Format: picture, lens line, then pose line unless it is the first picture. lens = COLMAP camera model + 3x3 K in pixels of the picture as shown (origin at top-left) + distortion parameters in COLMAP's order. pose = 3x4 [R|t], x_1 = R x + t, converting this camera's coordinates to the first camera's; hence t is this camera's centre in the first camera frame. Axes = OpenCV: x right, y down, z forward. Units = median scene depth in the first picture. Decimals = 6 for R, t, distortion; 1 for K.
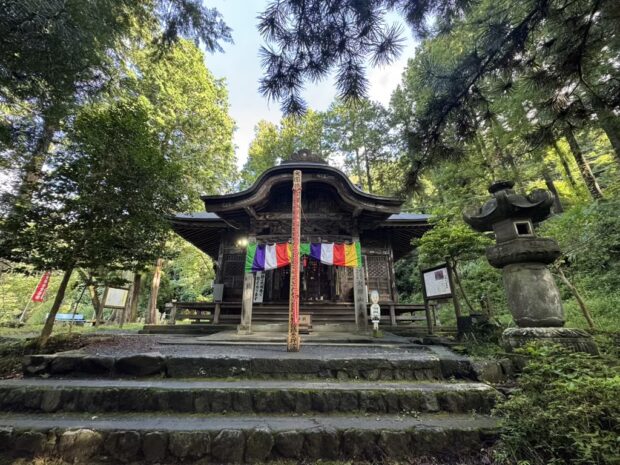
lens RADIAL K [[246.8, 0, 309.7], [0, 246.8, 229.9], [0, 0, 1]] dist [-0.002502, -0.000025]
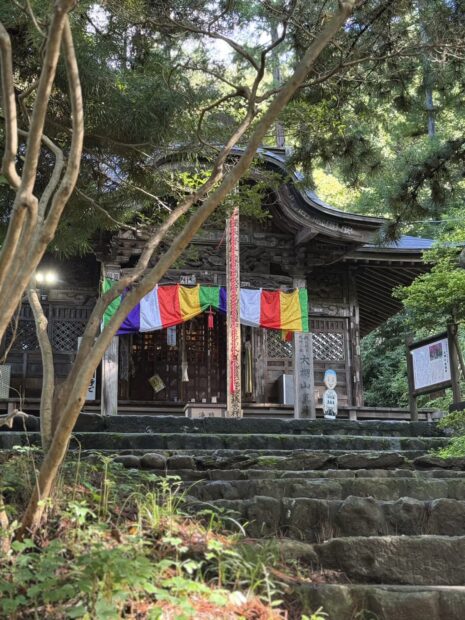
lens RADIAL K [[851.2, 0, 231.8], [0, 851.2, 309.5], [0, 0, 1]] dist [0.141995, 0.000000]
pose [[0.981630, 0.037953, 0.186984, -0.330752], [-0.052628, 0.995857, 0.074156, -0.039582], [-0.183395, -0.082635, 0.979560, -0.889208]]
